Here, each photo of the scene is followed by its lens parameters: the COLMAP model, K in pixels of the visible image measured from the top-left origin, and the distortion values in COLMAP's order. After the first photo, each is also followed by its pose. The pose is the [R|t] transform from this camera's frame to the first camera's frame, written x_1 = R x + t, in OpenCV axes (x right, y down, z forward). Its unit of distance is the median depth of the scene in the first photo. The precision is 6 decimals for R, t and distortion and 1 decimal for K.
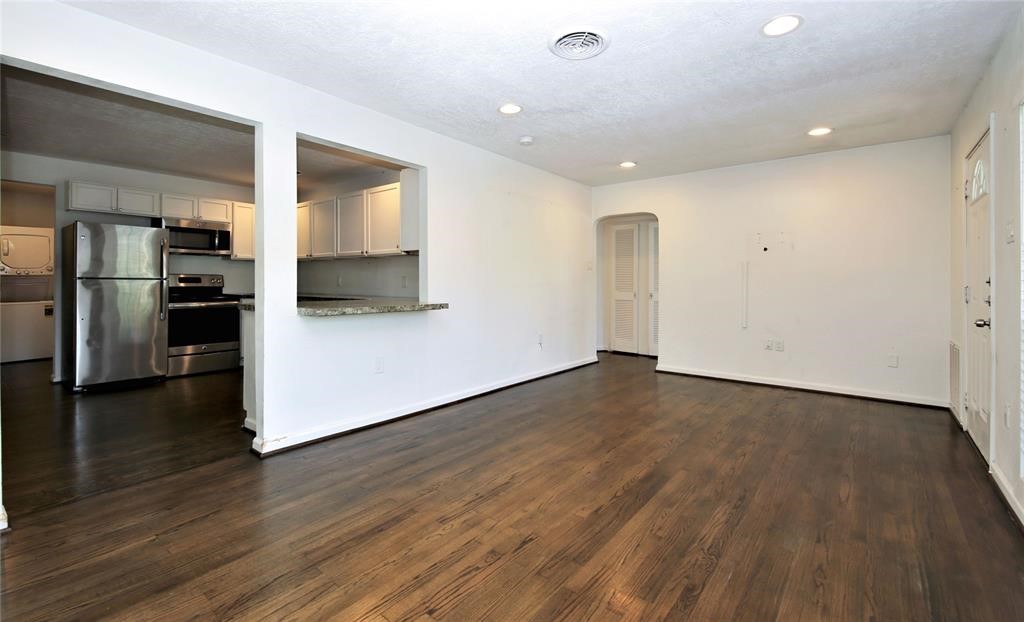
lens RADIAL K [[457.0, 0, 518.5], [0, 457.0, 280.2], [0, 0, 1]] dist [0.003817, 0.000000]
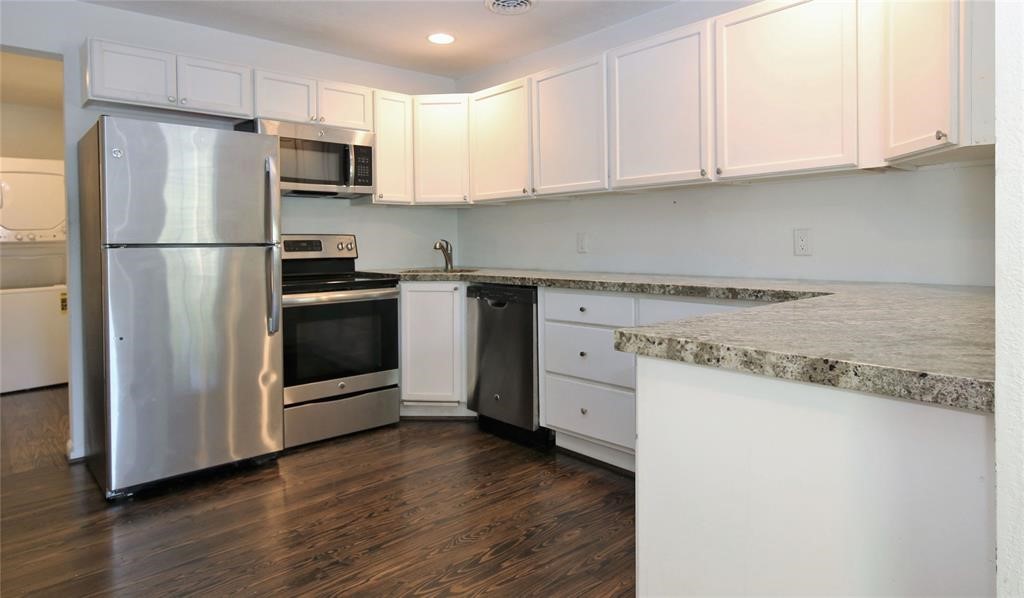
lens RADIAL K [[604.9, 0, 512.2], [0, 604.9, 246.5], [0, 0, 1]] dist [0.026232, 0.000171]
pose [[0.983424, -0.015377, -0.180669, -0.416760], [0.017542, 0.999792, 0.010396, -0.002747], [0.180472, -0.013393, 0.983489, 0.431882]]
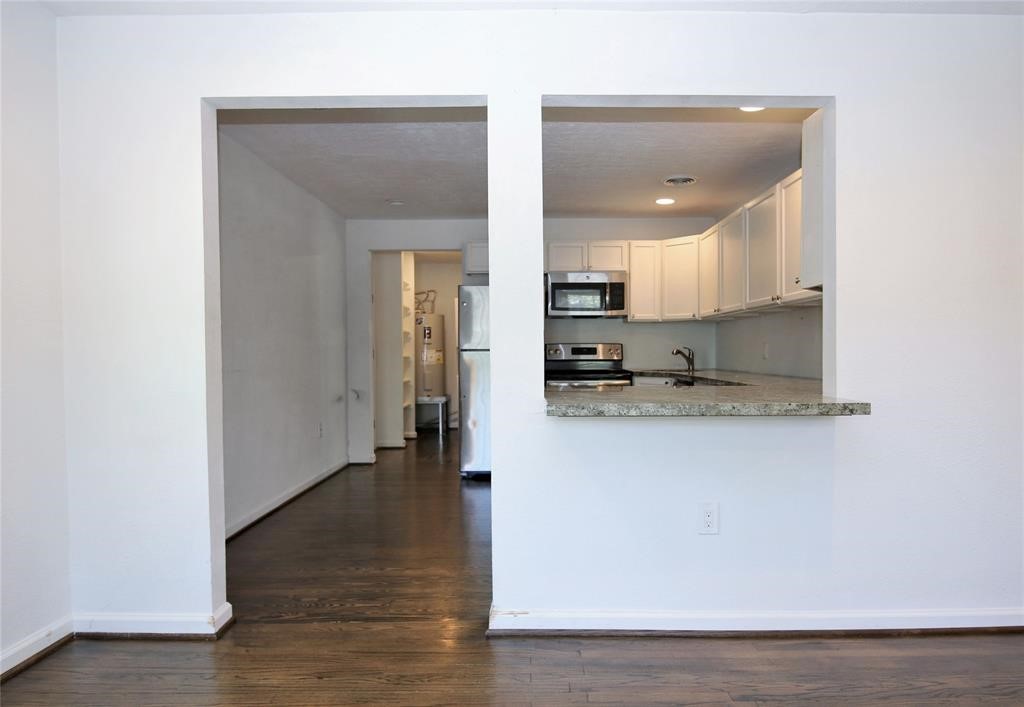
lens RADIAL K [[651.8, 0, 525.0], [0, 651.8, 364.4], [0, 0, 1]] dist [-0.005406, -0.004852]
pose [[0.614604, 0.009995, -0.788772, 0.095054], [0.008995, 0.999766, 0.019678, 0.000160], [0.788785, -0.019189, 0.614370, 0.282499]]
